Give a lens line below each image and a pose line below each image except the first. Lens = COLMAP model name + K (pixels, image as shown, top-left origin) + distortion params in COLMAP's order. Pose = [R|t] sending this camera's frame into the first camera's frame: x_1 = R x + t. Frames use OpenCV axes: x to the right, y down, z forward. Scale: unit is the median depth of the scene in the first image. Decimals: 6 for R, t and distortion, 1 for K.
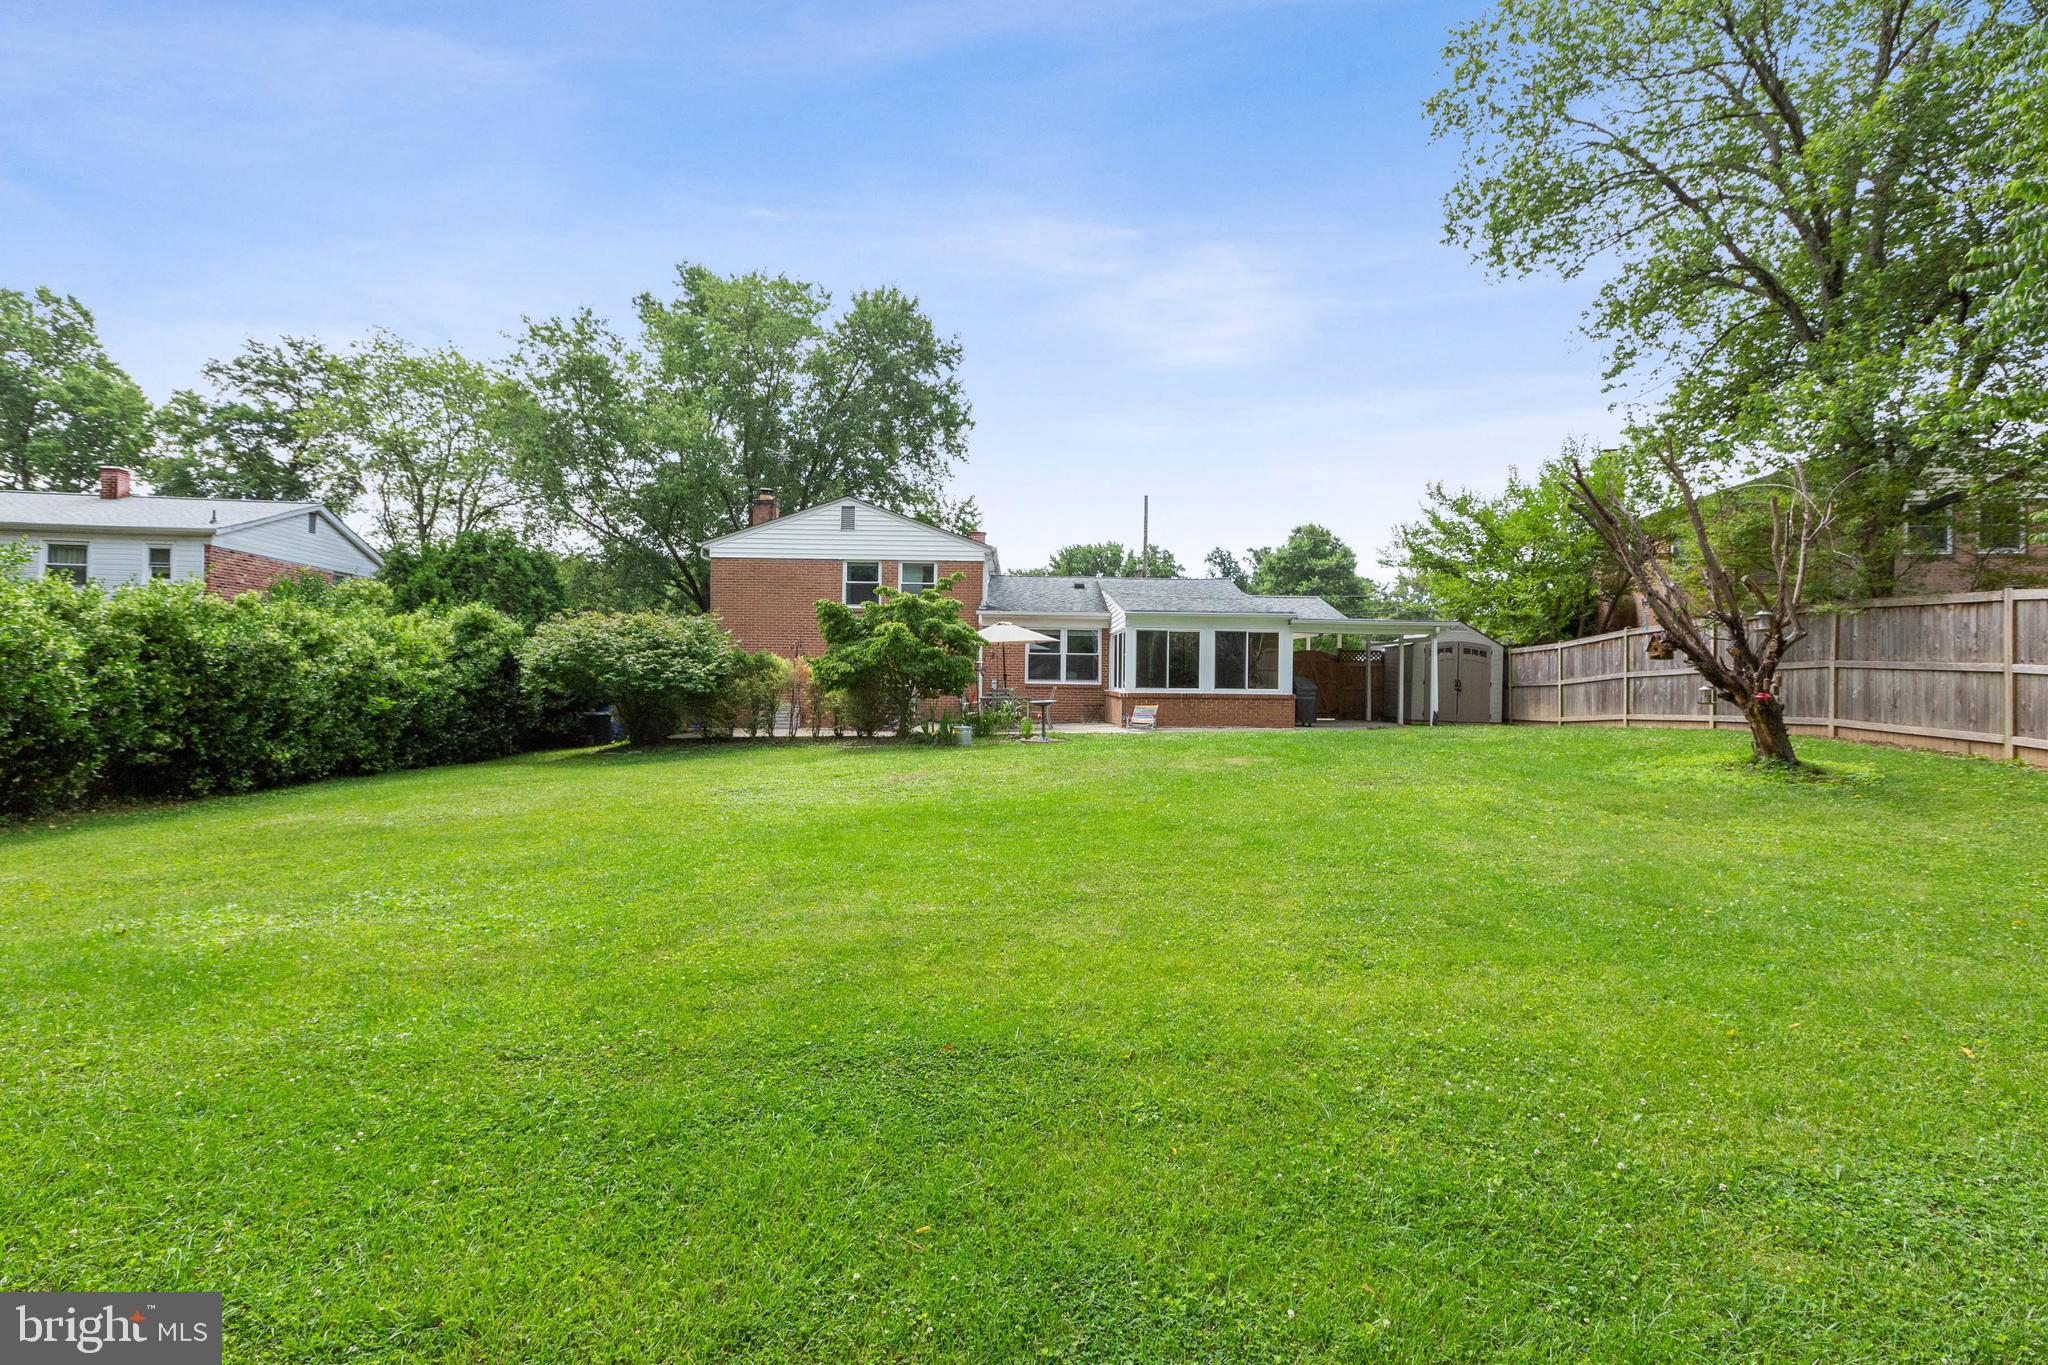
lens RADIAL K [[923.8, 0, 1016.7], [0, 923.8, 683.8], [0, 0, 1]] dist [0.004059, 0.000396]
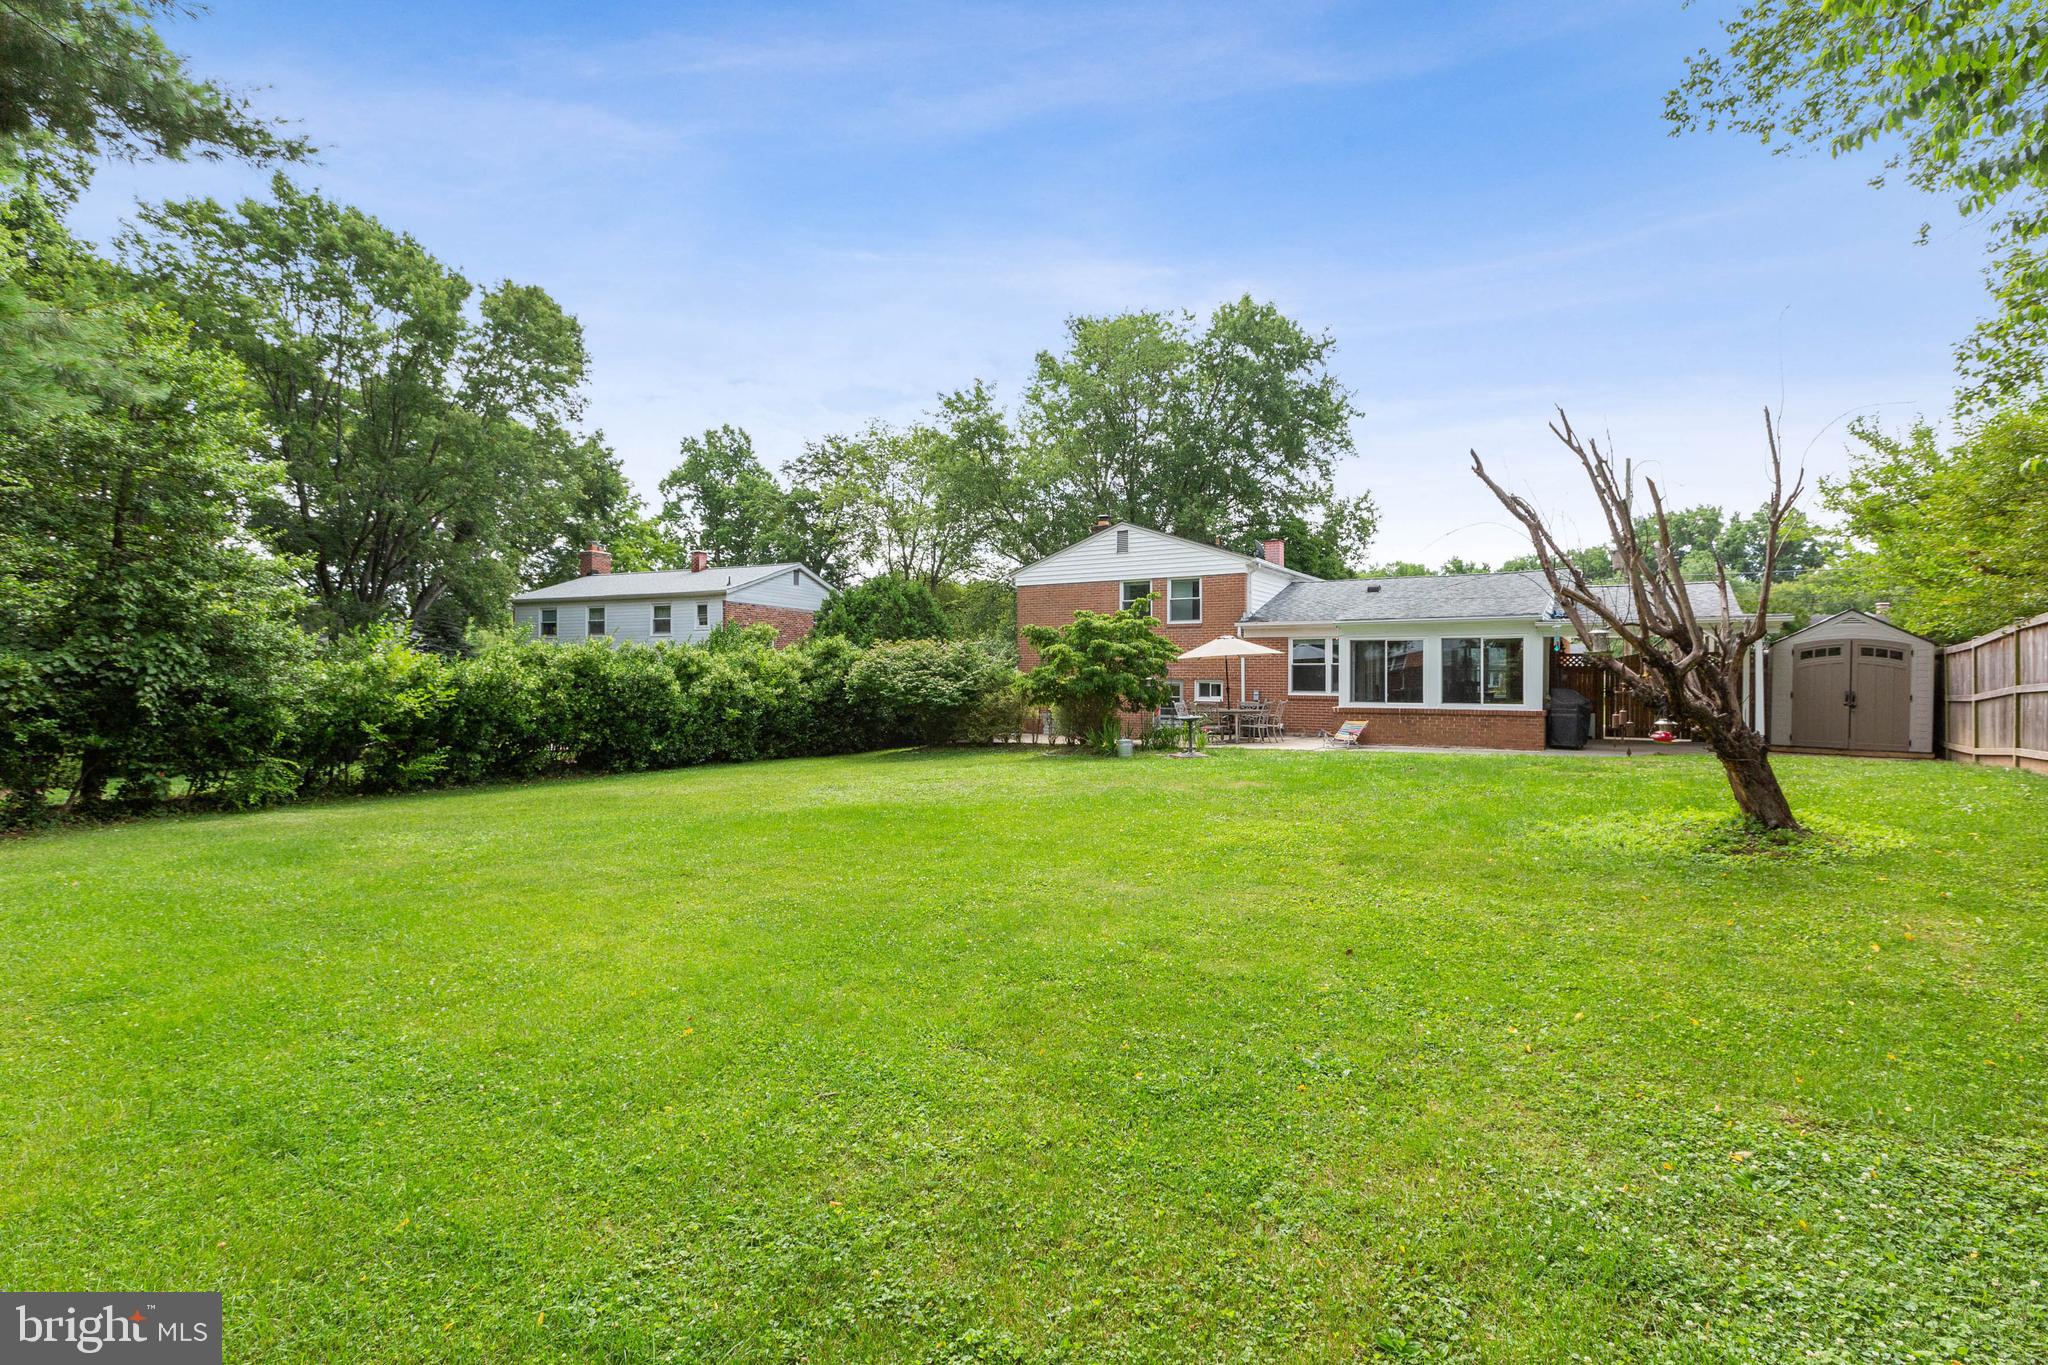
lens RADIAL K [[922.2, 0, 1024.8], [0, 922.2, 702.9], [0, 0, 1]] dist [-0.001624, 0.000123]
pose [[0.837791, 0.005774, -0.545960, 0.346234], [0.006343, 0.999774, 0.020308, -0.015210], [0.545954, -0.020478, 0.837565, 0.033496]]
